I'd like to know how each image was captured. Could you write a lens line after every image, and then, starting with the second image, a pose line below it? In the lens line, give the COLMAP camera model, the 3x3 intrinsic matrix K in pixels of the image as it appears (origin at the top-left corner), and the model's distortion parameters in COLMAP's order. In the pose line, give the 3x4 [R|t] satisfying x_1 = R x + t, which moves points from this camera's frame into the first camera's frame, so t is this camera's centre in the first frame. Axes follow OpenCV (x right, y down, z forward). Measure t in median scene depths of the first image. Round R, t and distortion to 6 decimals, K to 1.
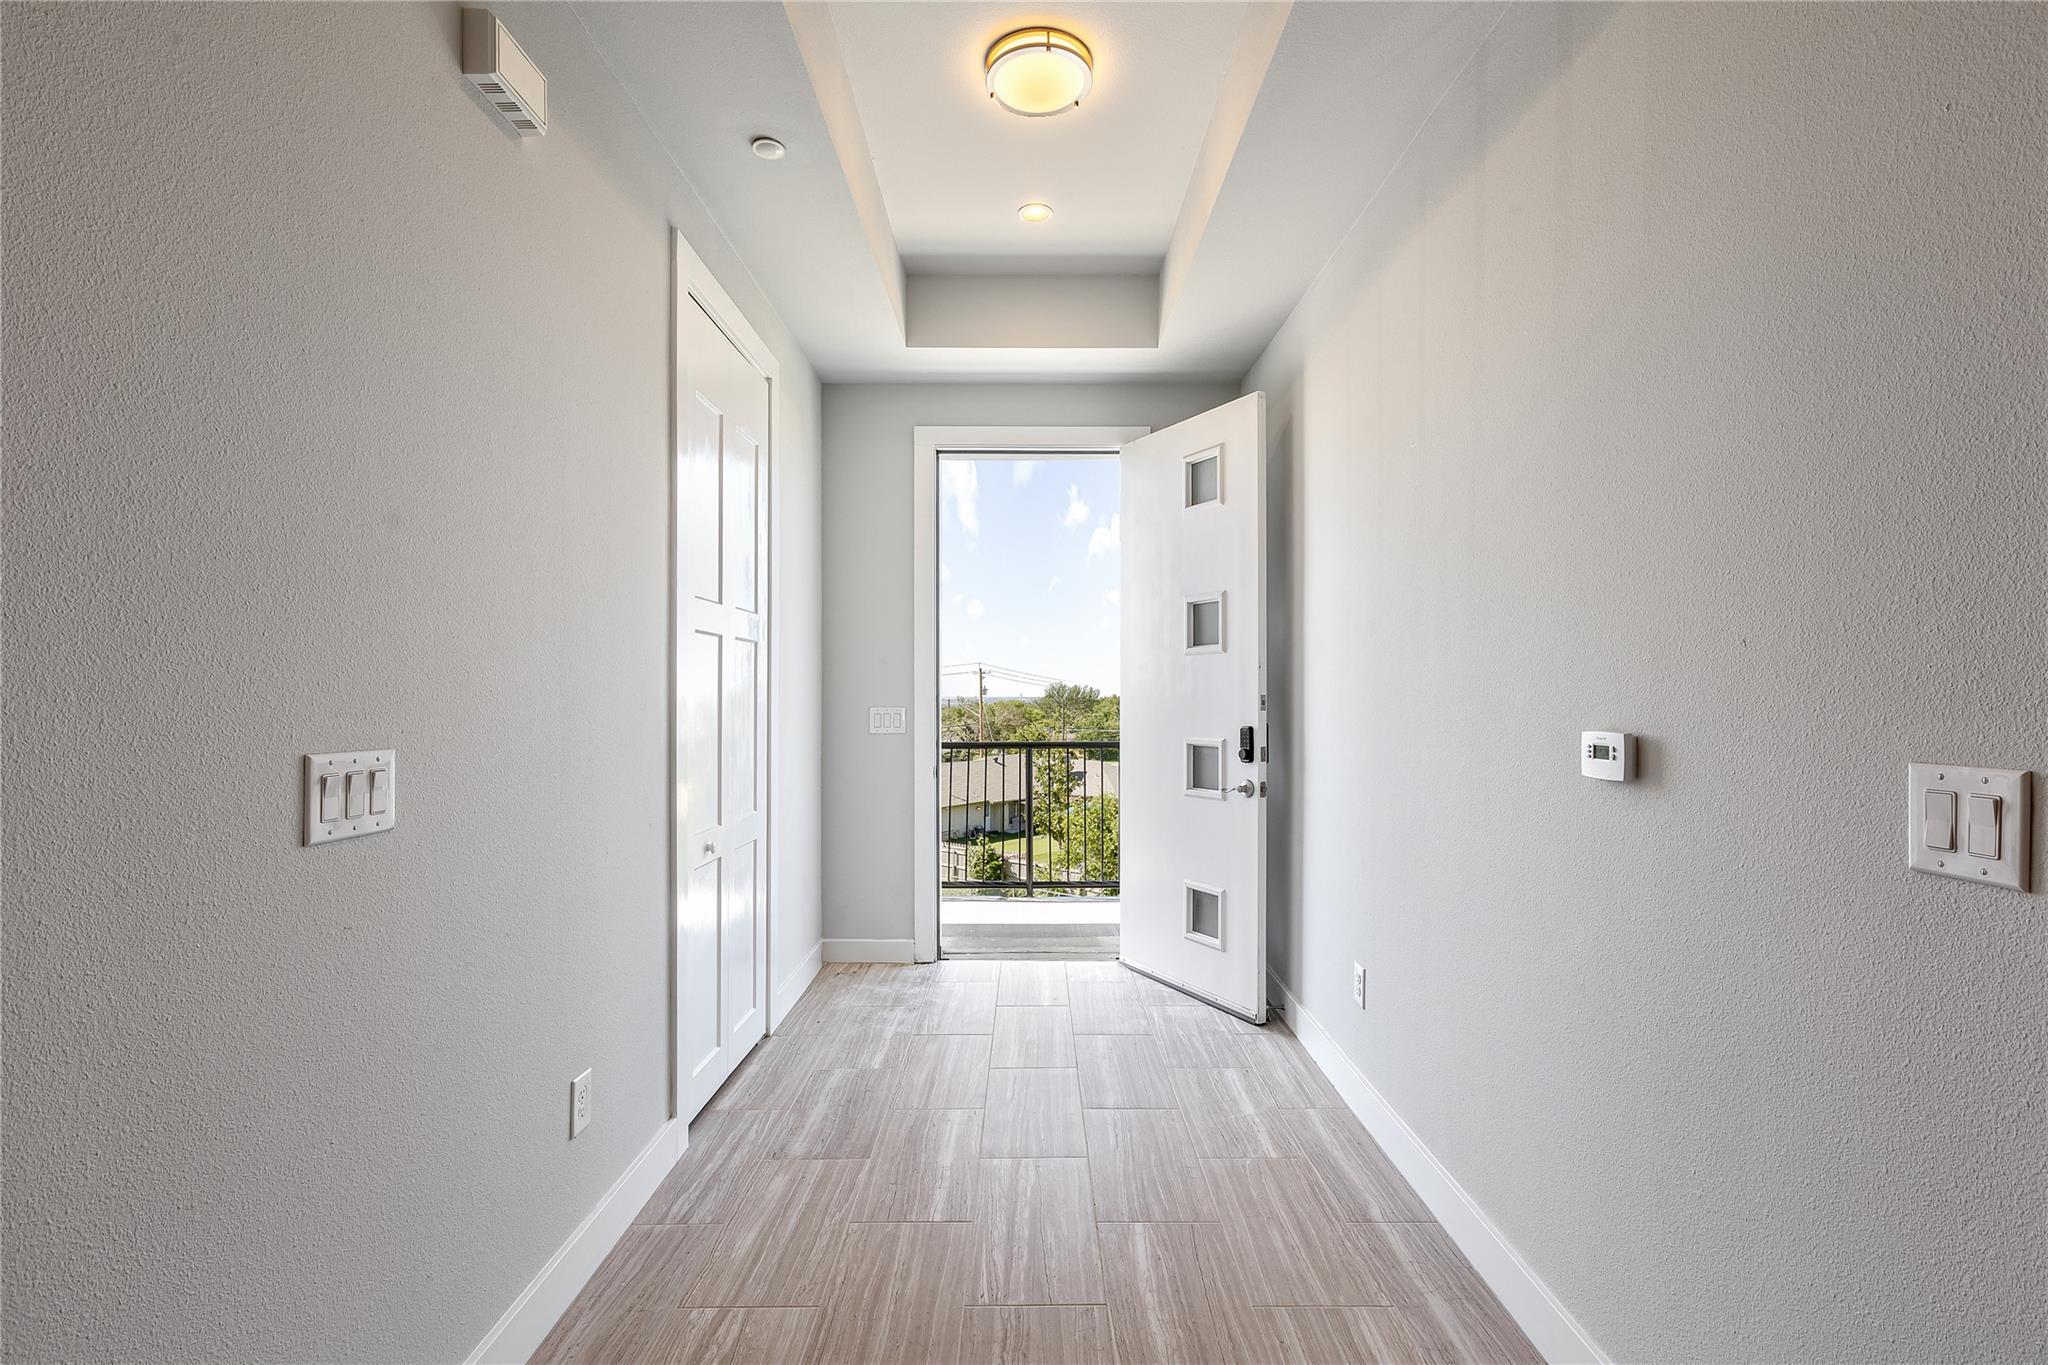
lens RADIAL K [[899.4, 0, 1029.8], [0, 899.4, 701.5], [0, 0, 1]] dist [-0.000008, -0.000096]
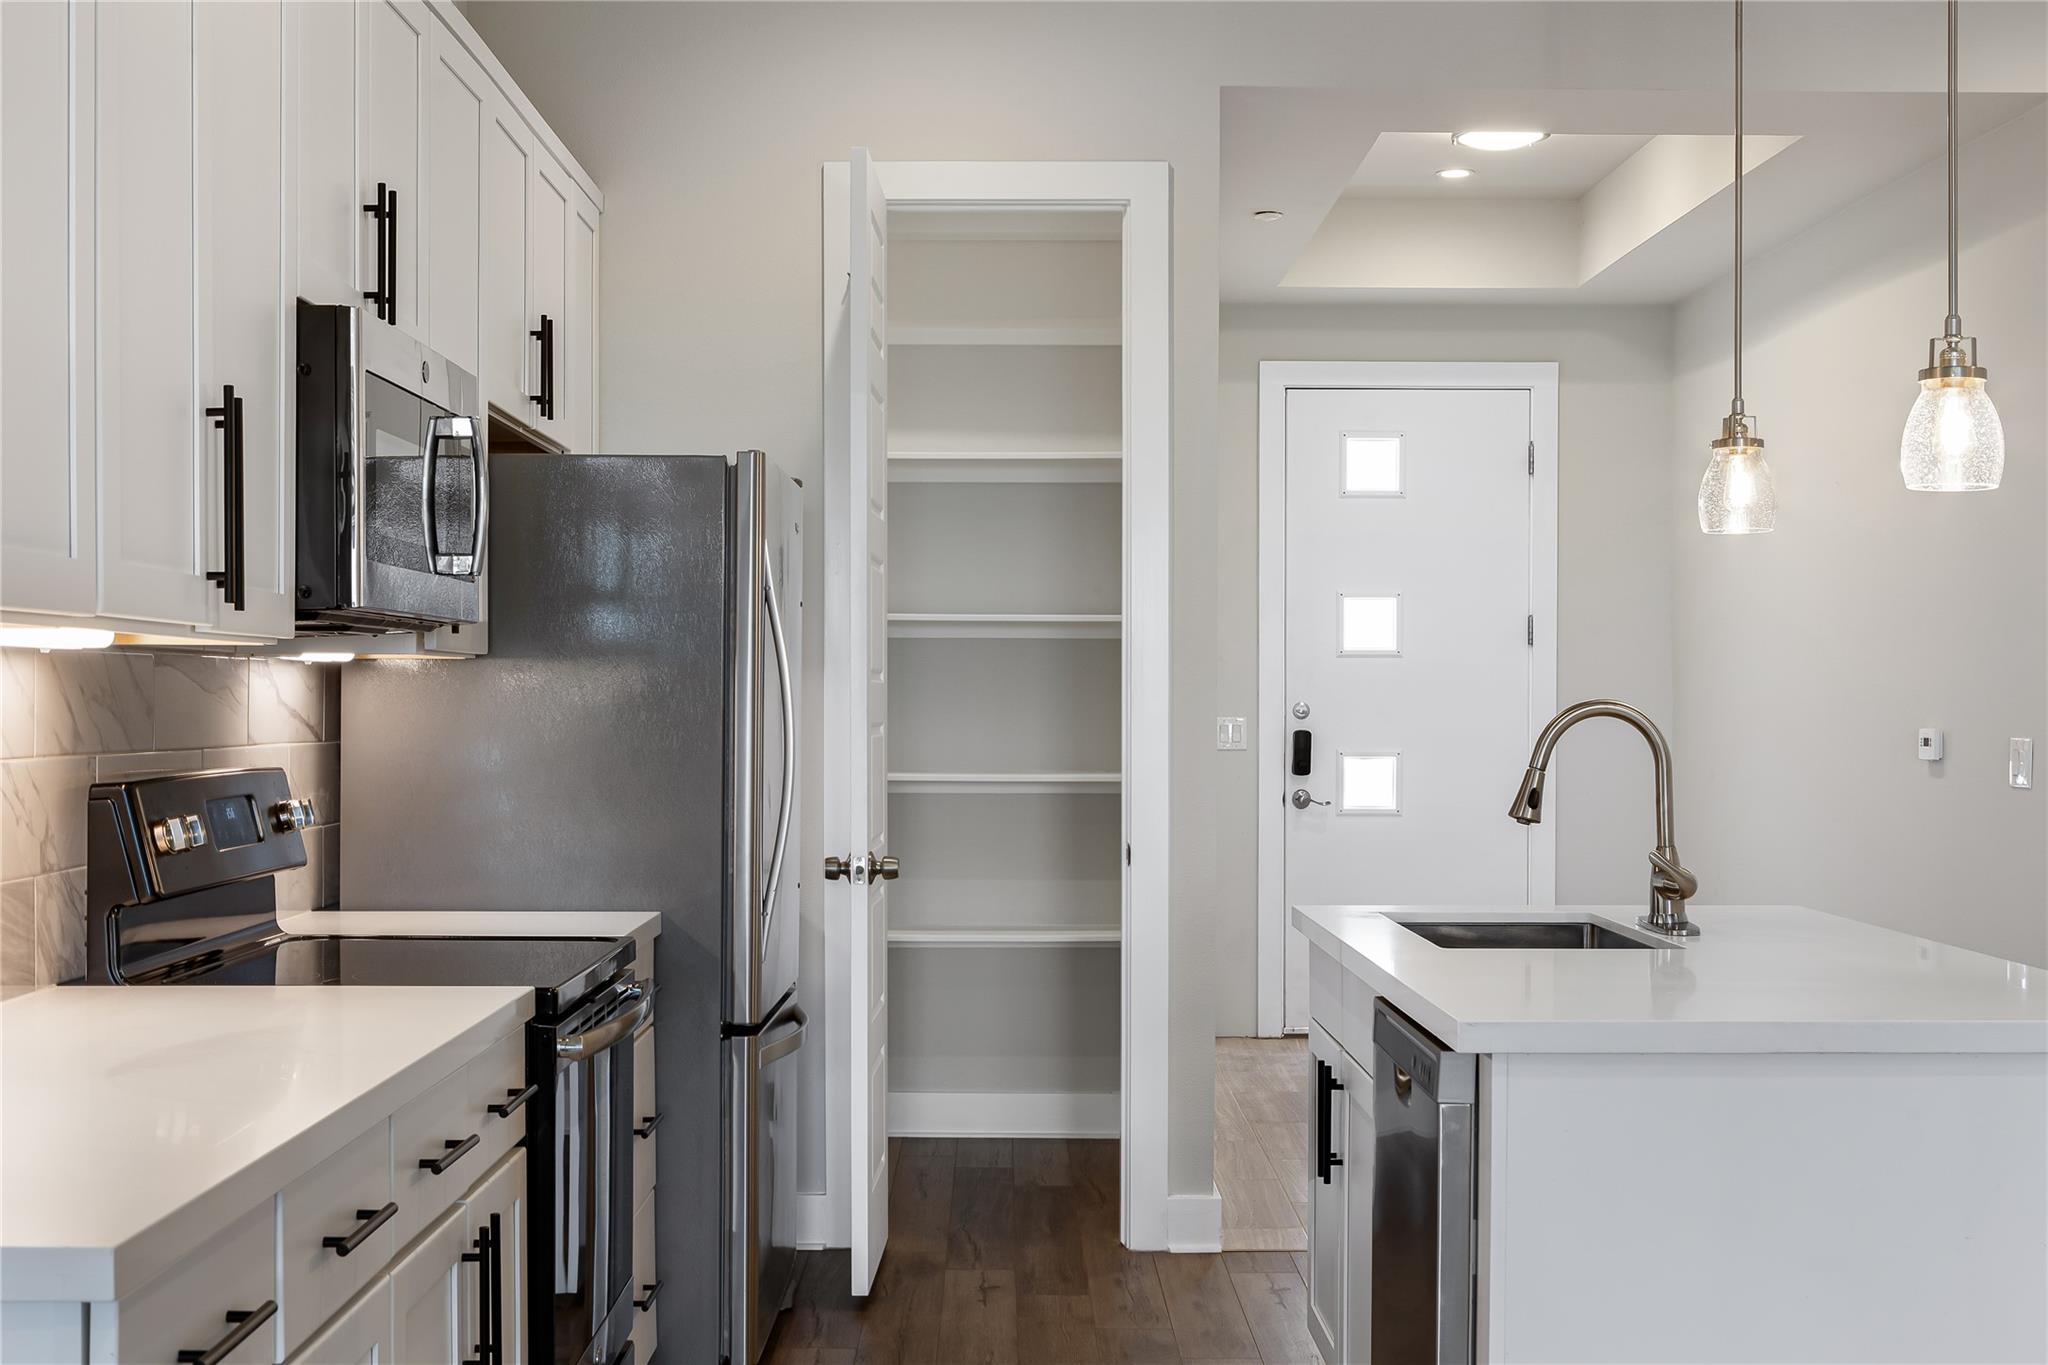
lens RADIAL K [[2624.6, 0, 1021.7], [0, 2624.6, 756.4], [0, 0, 1]] dist [-0.016987, -0.011555]
pose [[0.999963, 0.006142, 0.005986, -0.623999], [-0.006242, 0.999838, 0.016894, 0.006292], [-0.005881, -0.016931, 0.999839, -2.316856]]
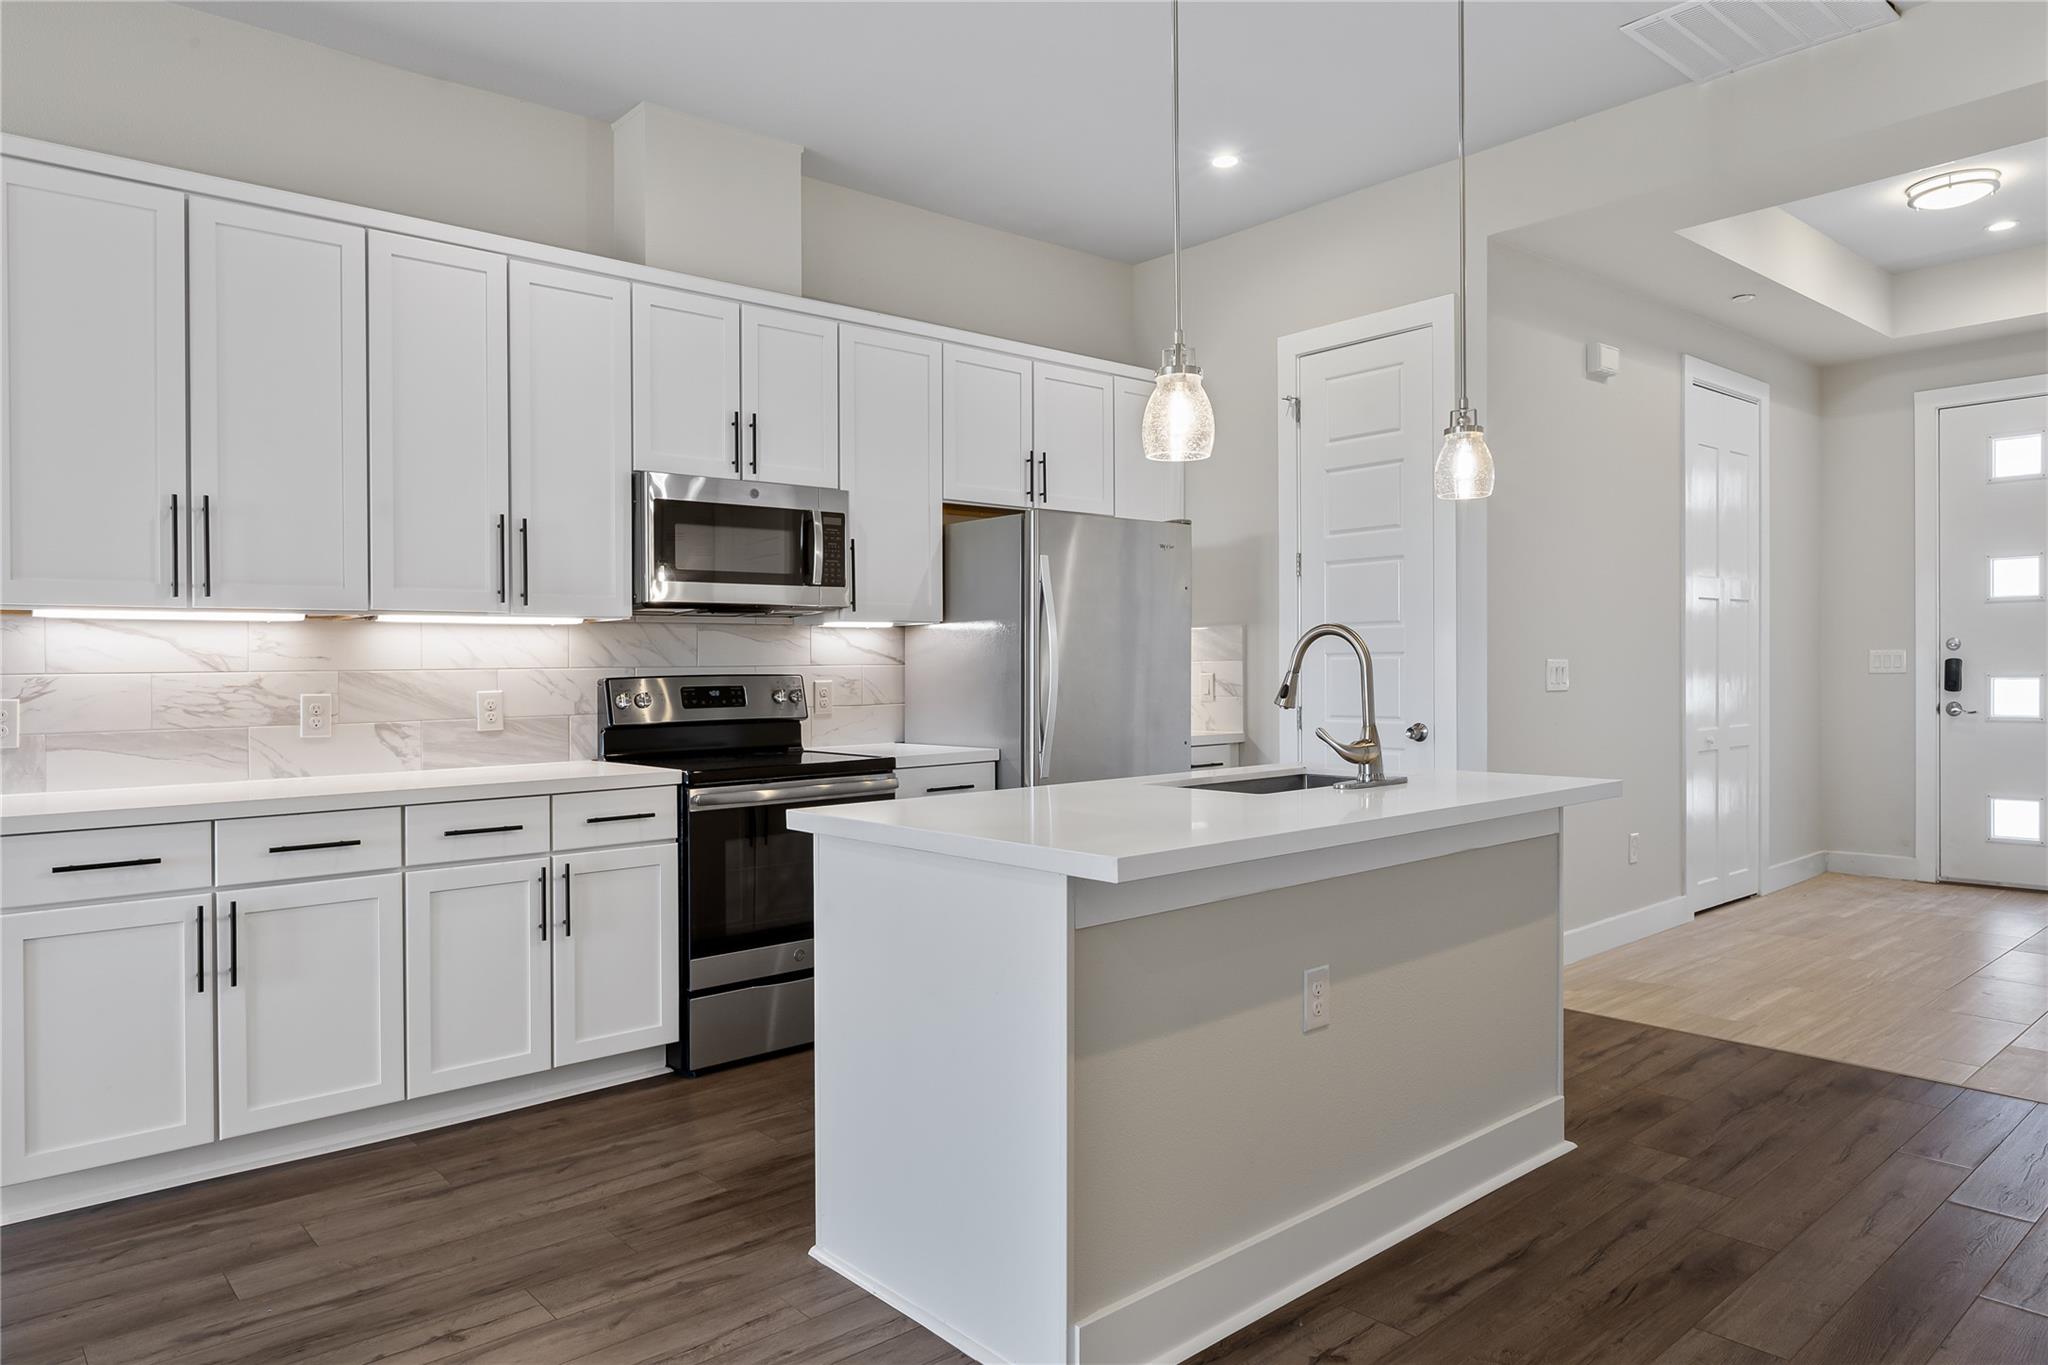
lens RADIAL K [[1305.7, 0, 1011.0], [0, 1305.7, 679.5], [0, 0, 1]] dist [-0.003757, -0.004635]
pose [[0.650475, 0.003688, -0.759519, 0.640841], [0.005950, 0.999933, 0.009951, 0.037528], [0.759505, -0.010993, 0.650409, -1.550144]]
